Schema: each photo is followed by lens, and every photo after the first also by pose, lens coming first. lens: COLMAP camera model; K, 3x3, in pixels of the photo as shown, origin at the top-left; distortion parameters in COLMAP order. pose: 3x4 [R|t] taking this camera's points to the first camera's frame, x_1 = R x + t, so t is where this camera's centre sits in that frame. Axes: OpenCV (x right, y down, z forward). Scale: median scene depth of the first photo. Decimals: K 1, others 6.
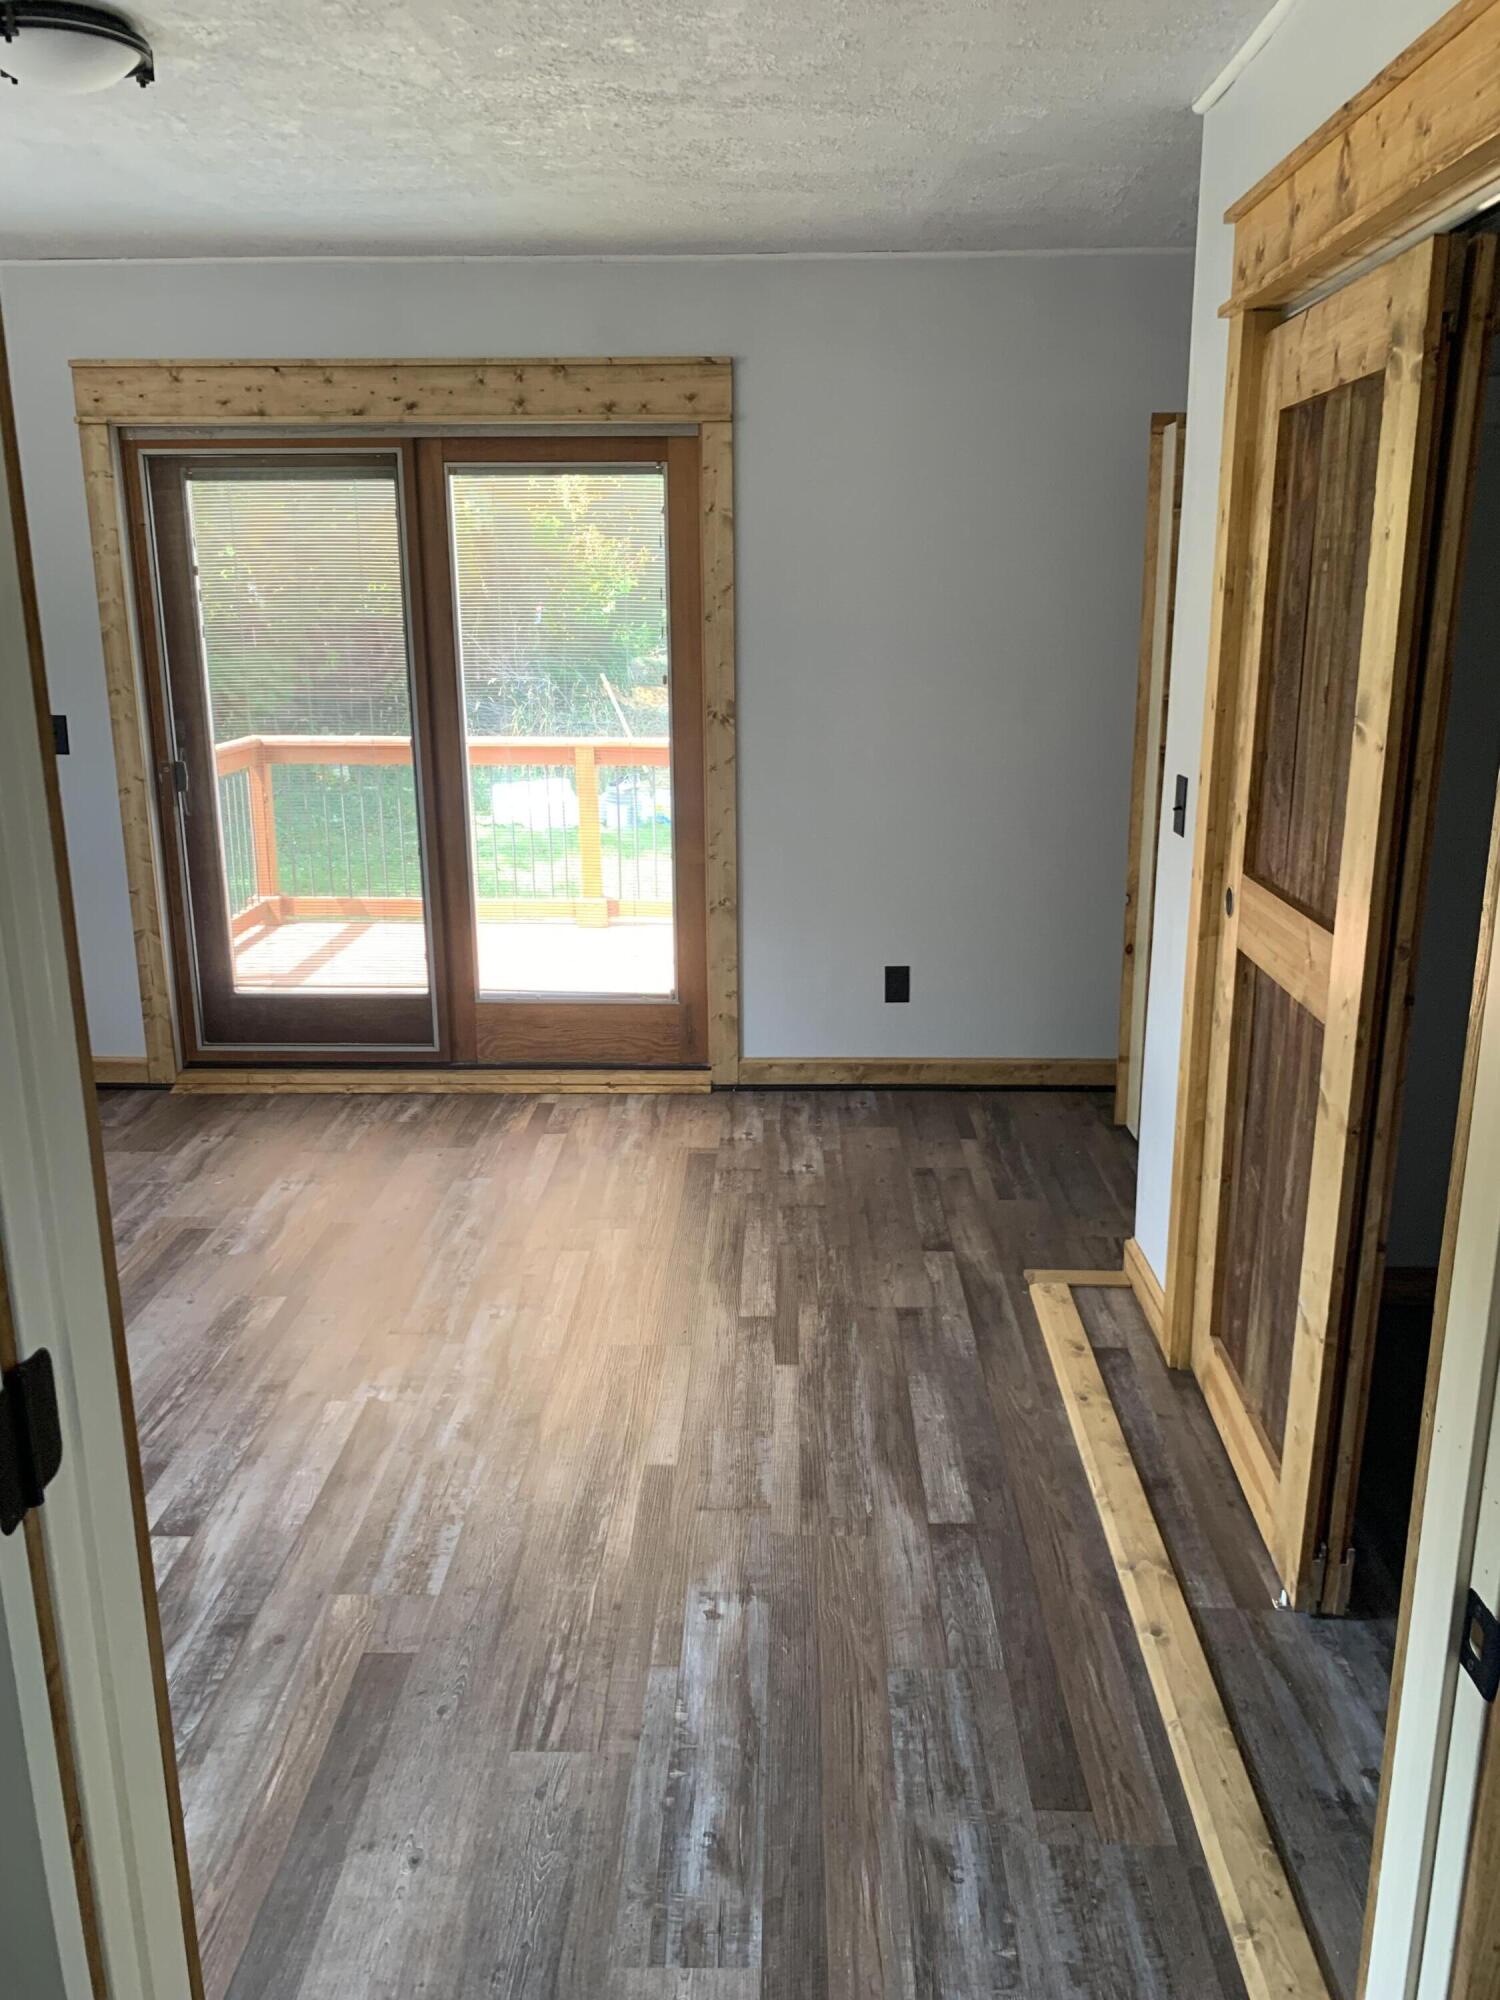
lens RADIAL K [[1534.2, 0, 787.0], [0, 1534.2, 1009.9], [0, 0, 1]] dist [0.025621, -0.037236]
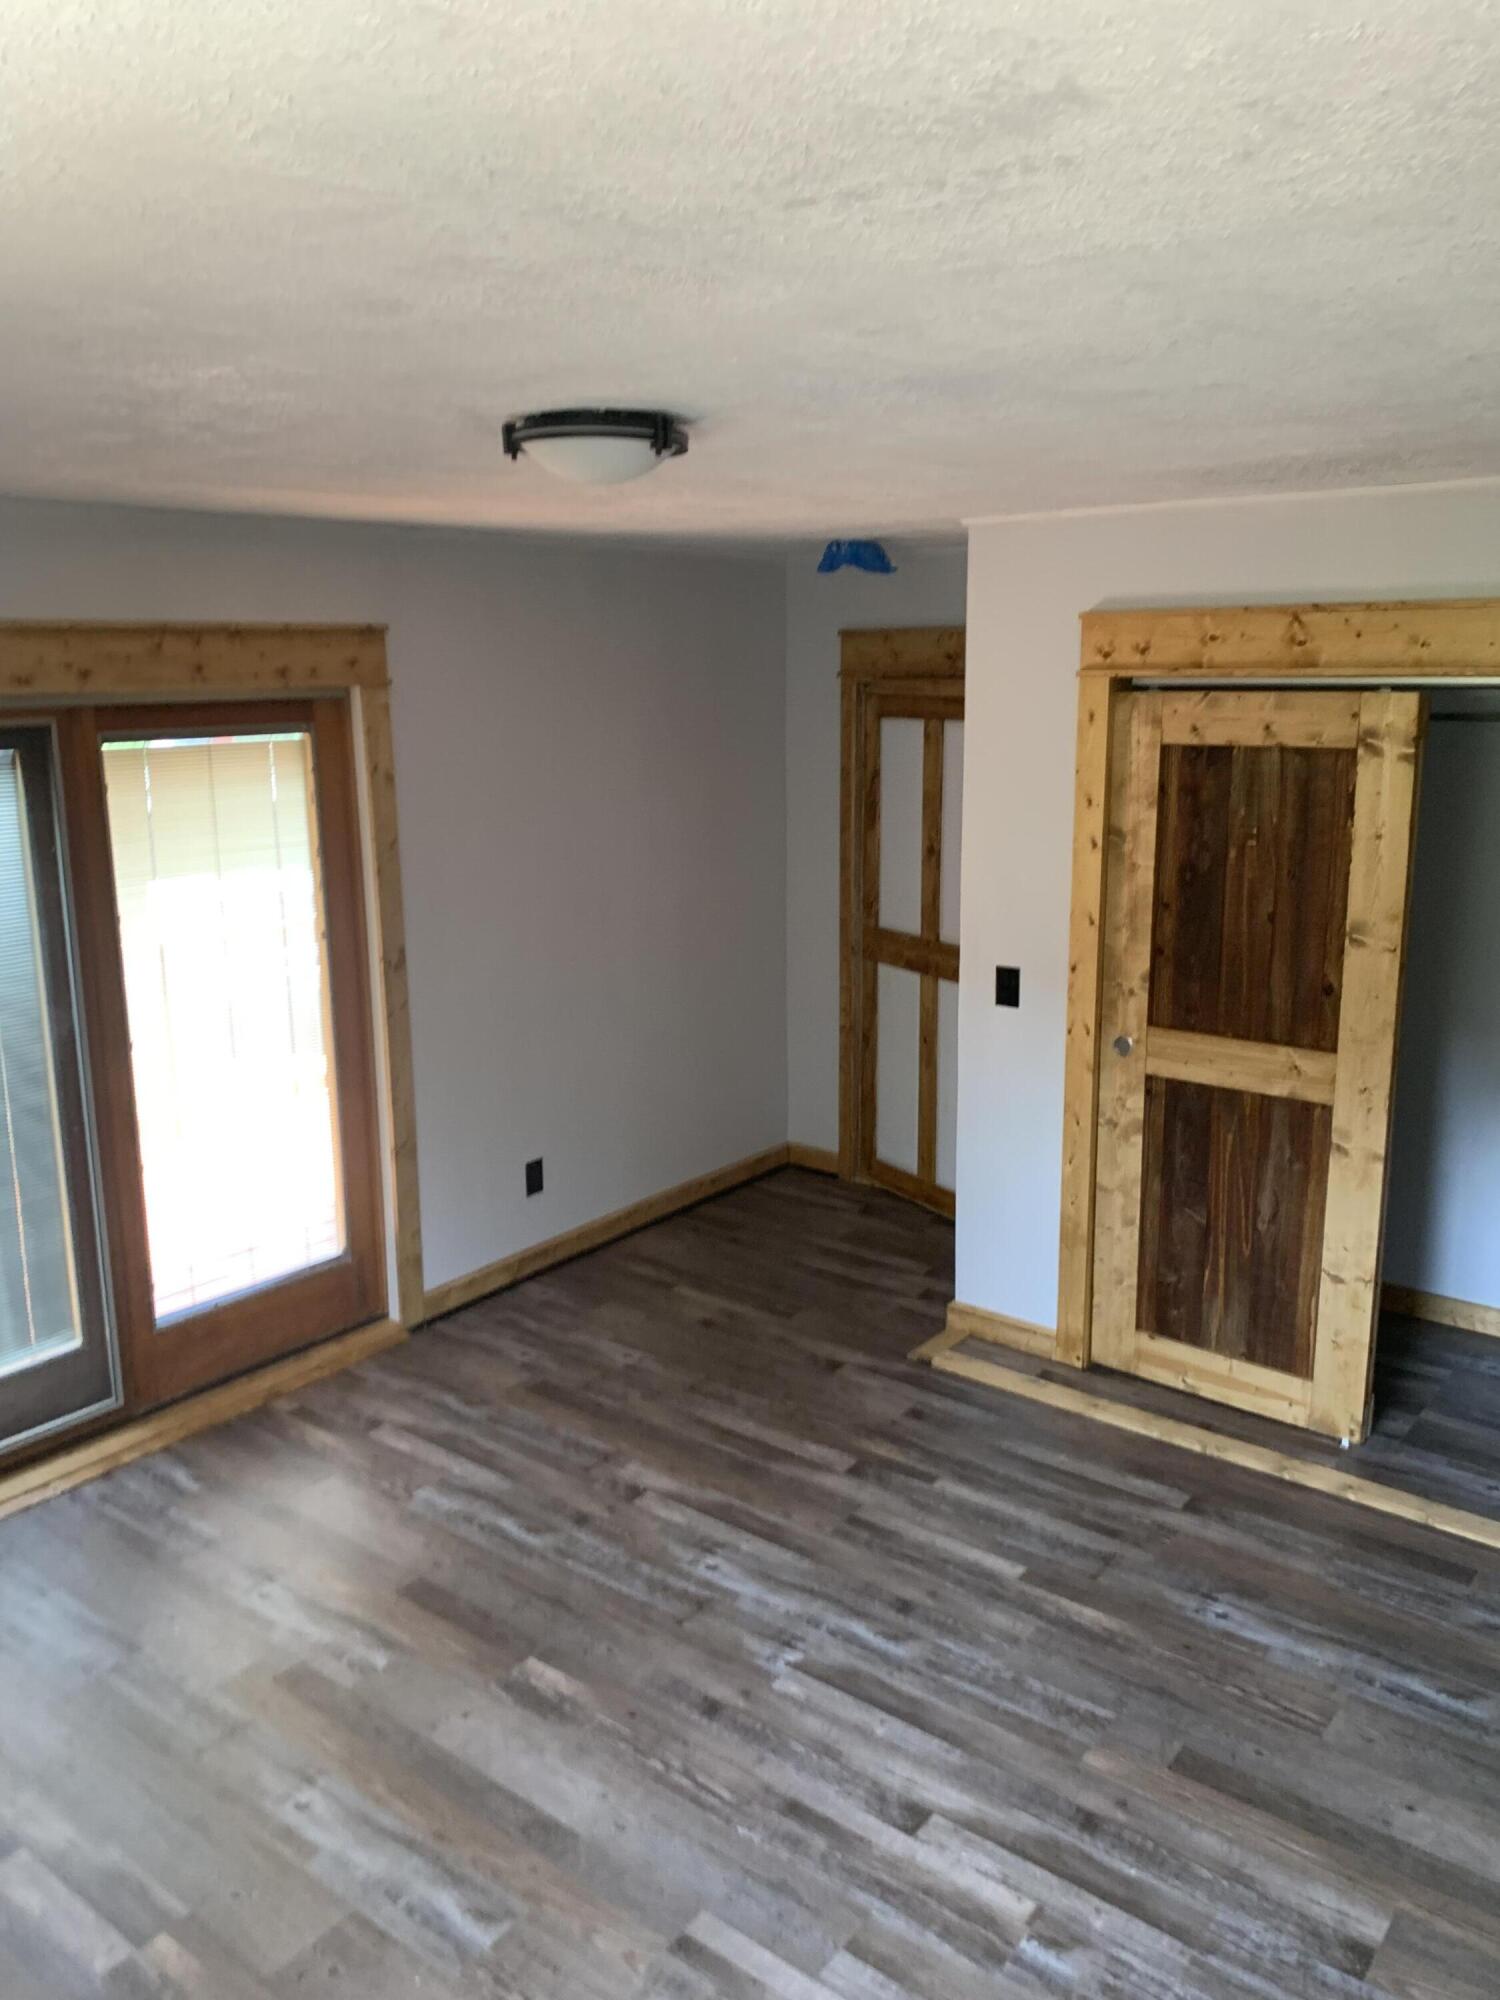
lens RADIAL K [[1534.2, 0, 745.3], [0, 1534.2, 993.6], [0, 0, 1]] dist [0.025621, -0.037236]
pose [[0.612519, -0.175232, 0.770788, -0.766581], [0.221884, 0.974029, 0.045114, -0.188475], [-0.758675, 0.143392, 0.635493, 0.212572]]
